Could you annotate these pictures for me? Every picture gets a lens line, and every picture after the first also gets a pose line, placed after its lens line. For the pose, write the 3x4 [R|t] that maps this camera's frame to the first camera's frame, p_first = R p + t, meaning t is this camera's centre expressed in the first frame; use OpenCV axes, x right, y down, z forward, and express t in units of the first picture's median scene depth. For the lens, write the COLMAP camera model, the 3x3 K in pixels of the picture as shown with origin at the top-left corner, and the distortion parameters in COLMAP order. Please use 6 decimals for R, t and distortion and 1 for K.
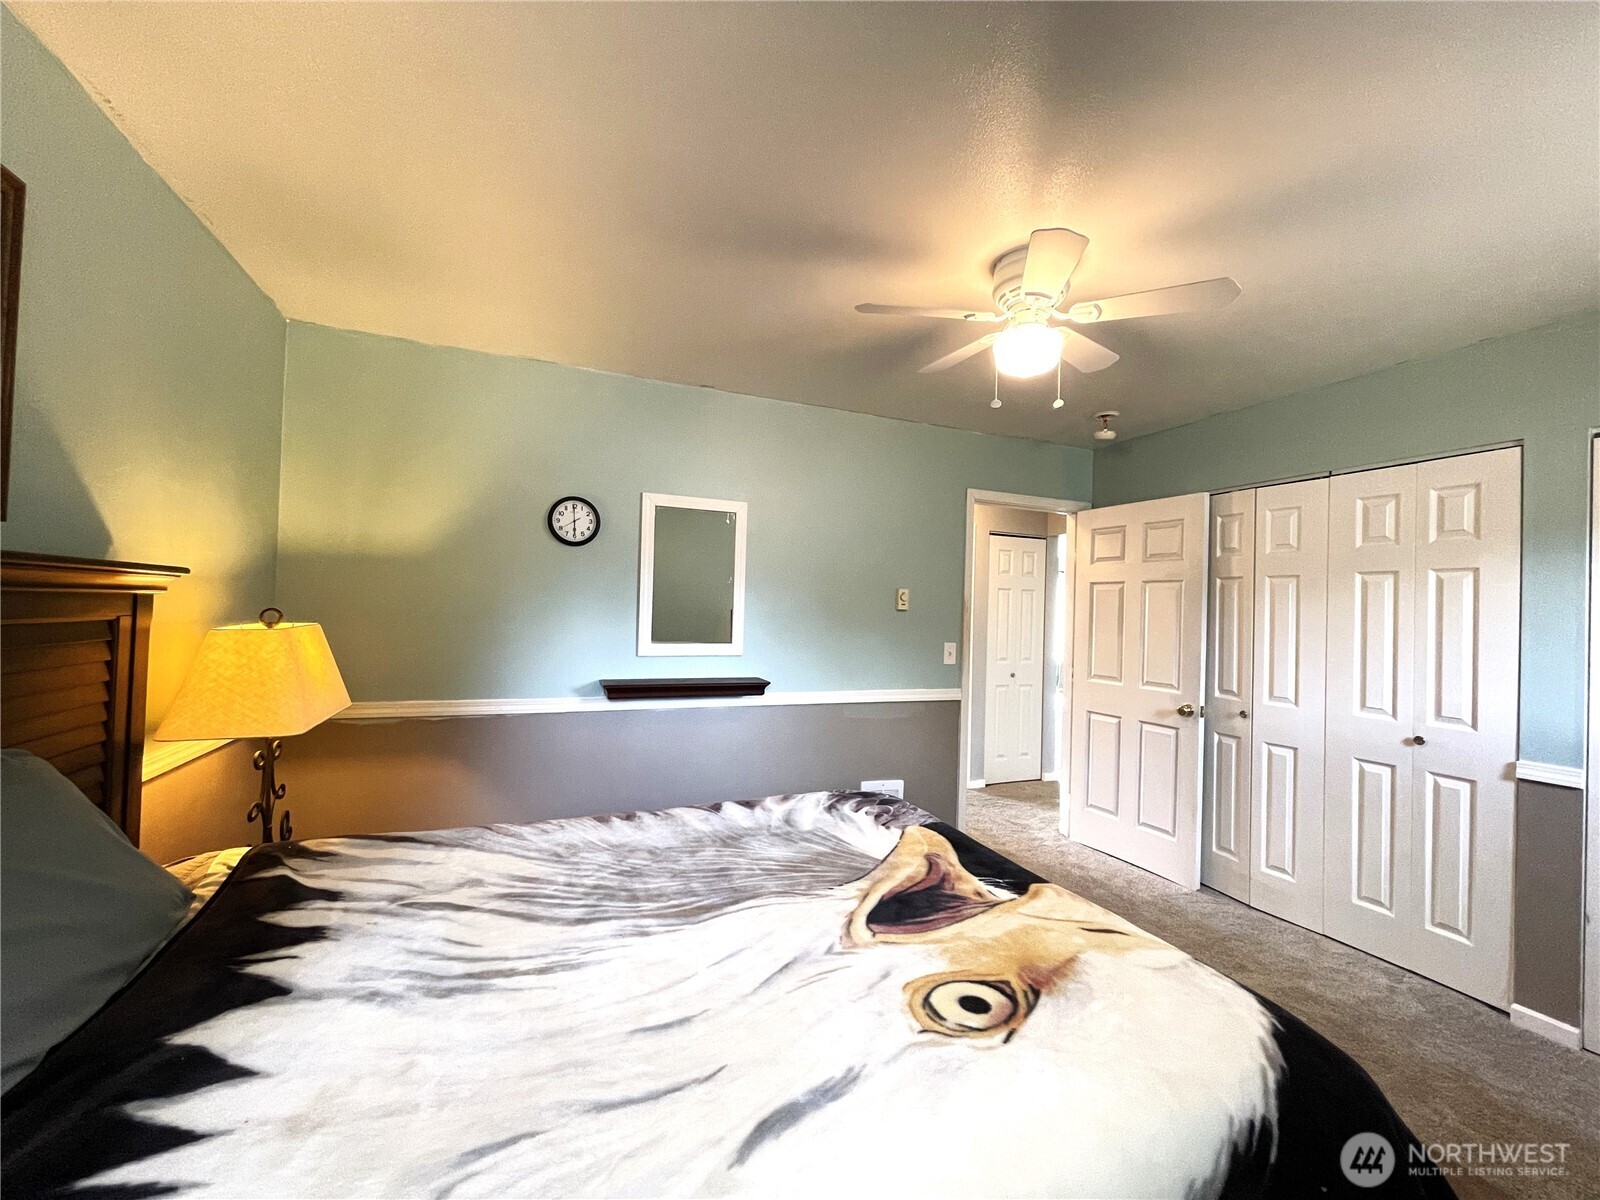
lens RADIAL K [[650.3, 0, 800.0], [0, 650.3, 600.0], [0, 0, 1]] dist [-0.011259, -0.000231]
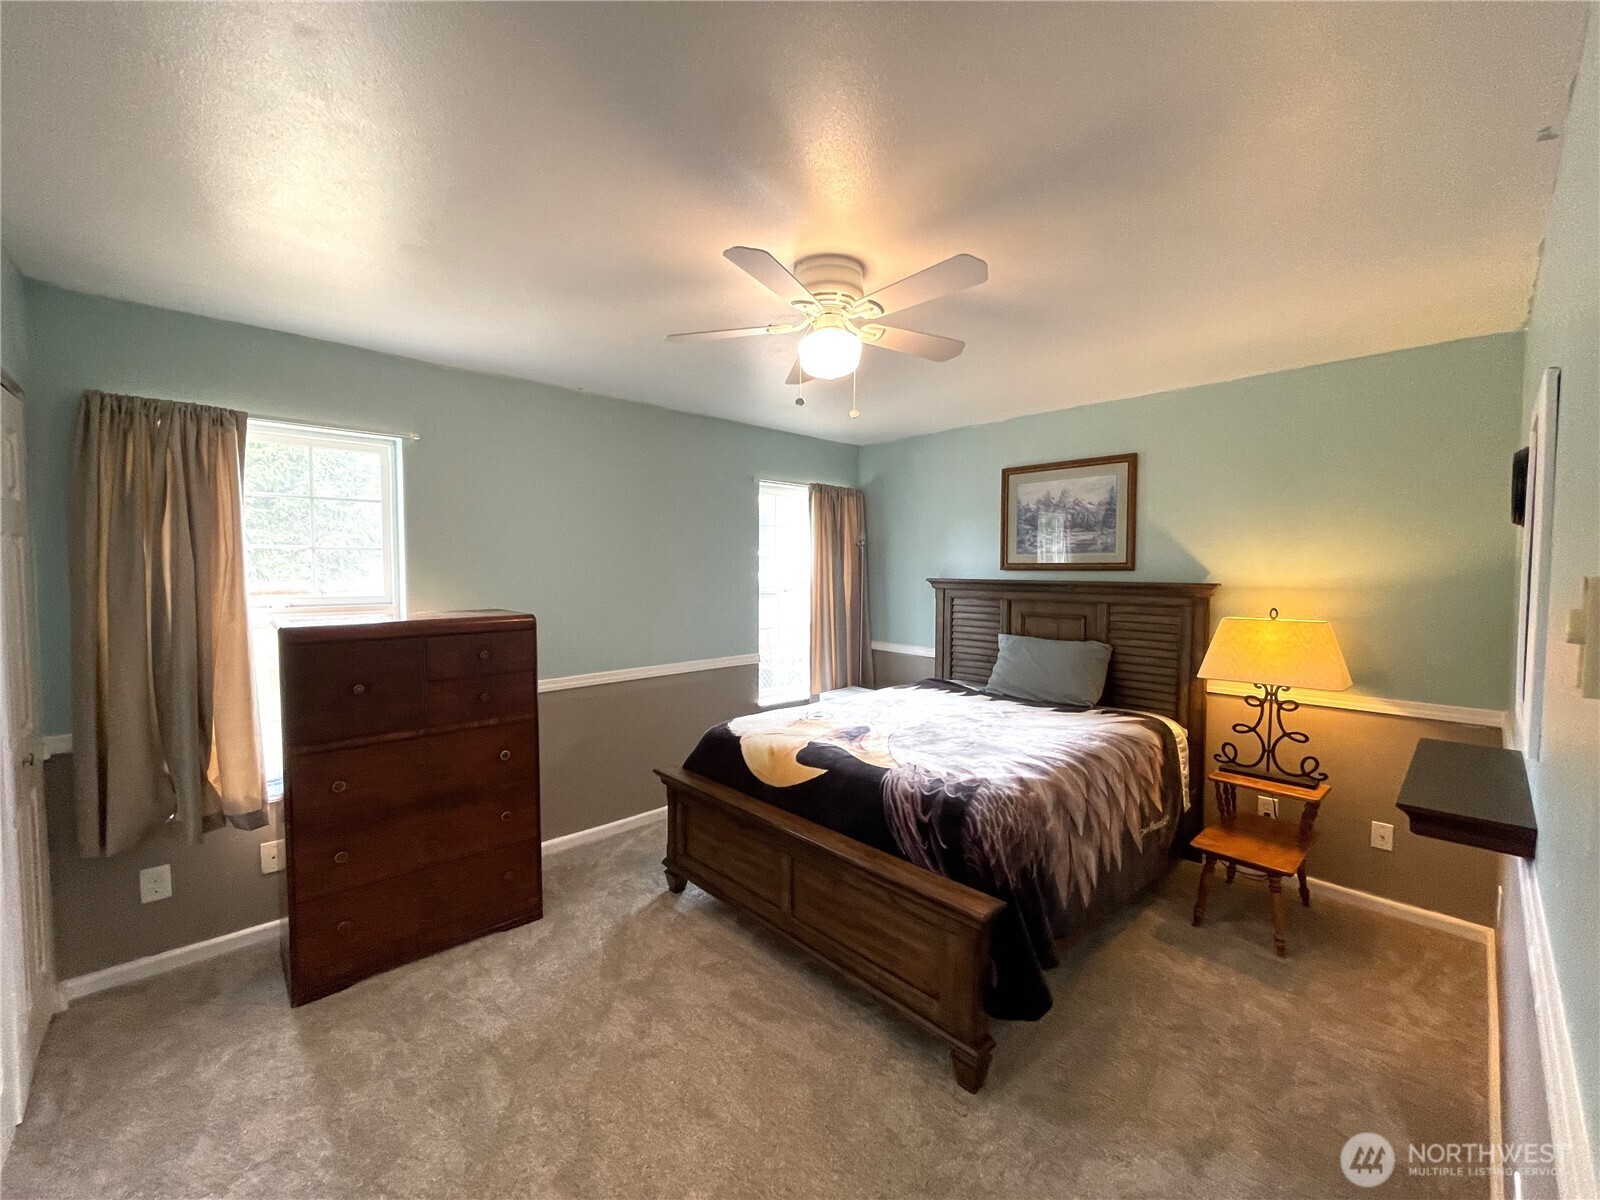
lens RADIAL K [[645.3, 0, 795.5], [0, 645.3, 600.1], [0, 0, 1]] dist [-0.001295, -0.000239]
pose [[-0.931665, -0.010894, -0.363155, 0.817487], [-0.022445, 0.999367, 0.027603, -0.023535], [0.362625, 0.033868, -0.931320, 2.070622]]
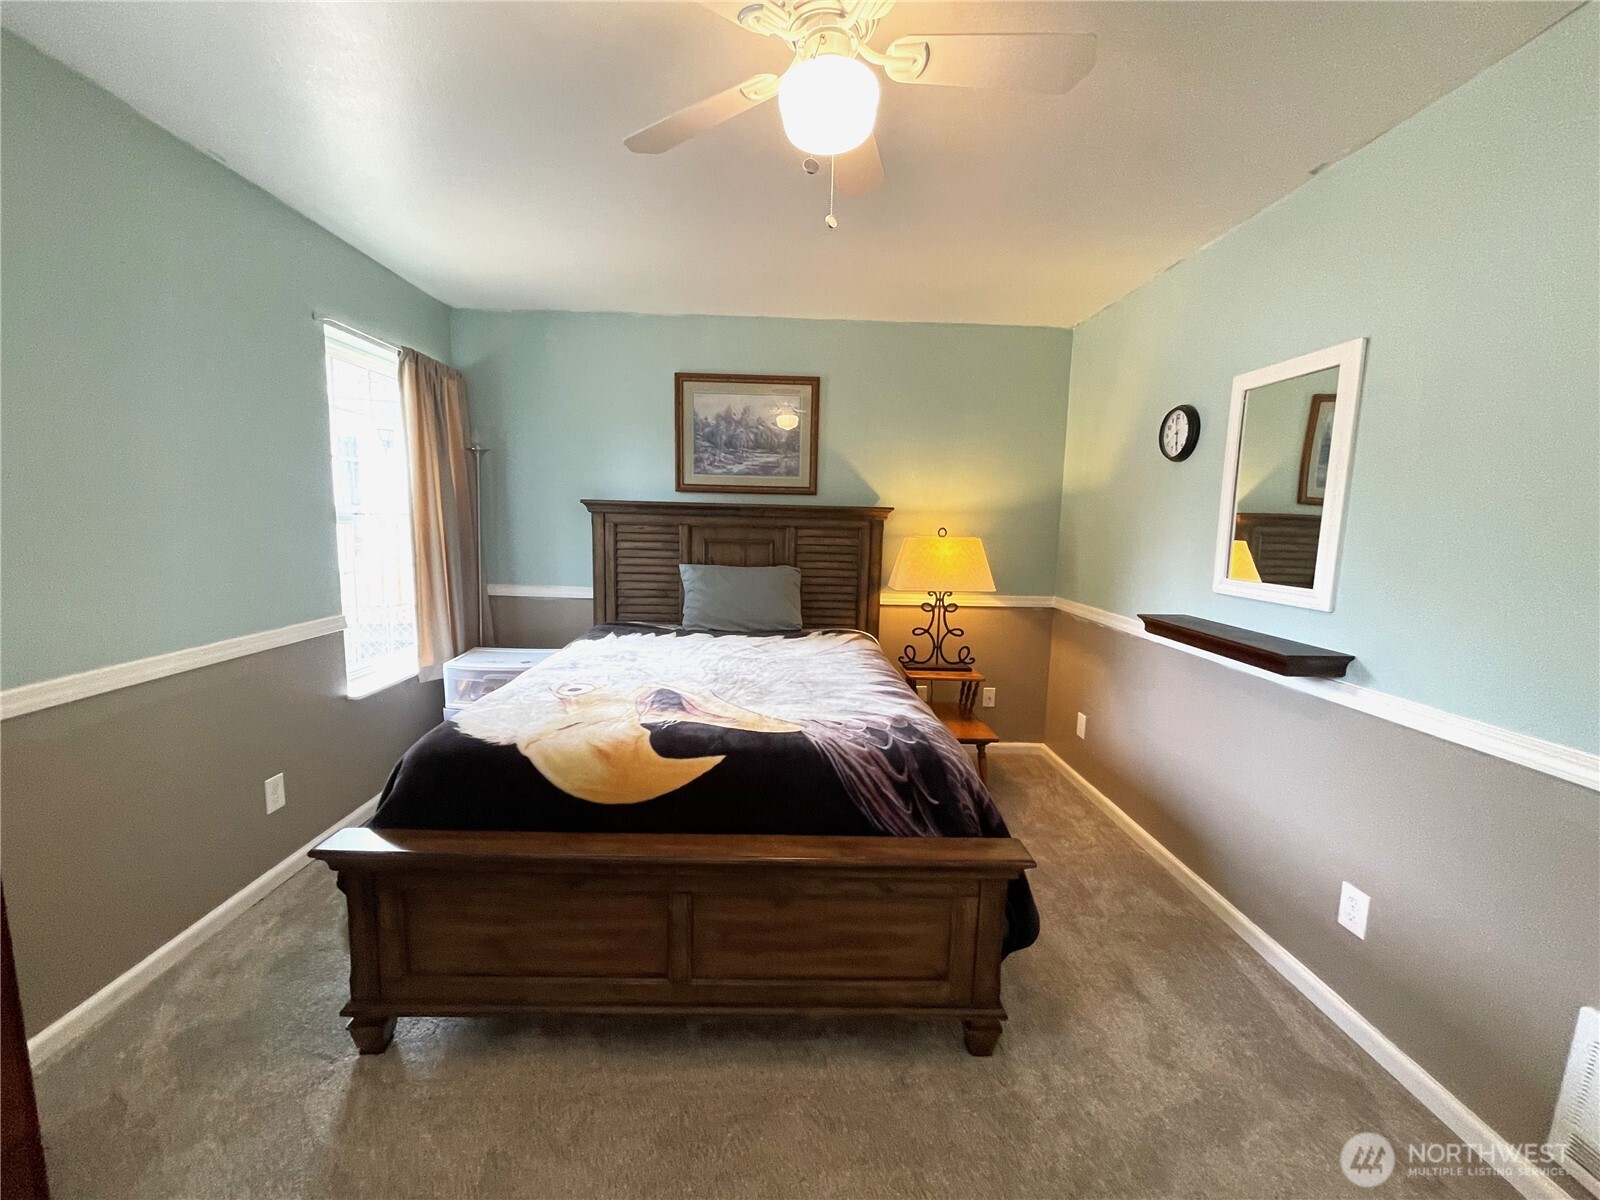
lens RADIAL K [[645.3, 0, 795.5], [0, 645.3, 600.1], [0, 0, 1]] dist [-0.001295, -0.000239]
pose [[-0.351168, 0.085634, -0.932388, 1.071396], [-0.018797, 0.994963, 0.098461, 0.046245], [0.936124, 0.052102, -0.347789, 1.290402]]
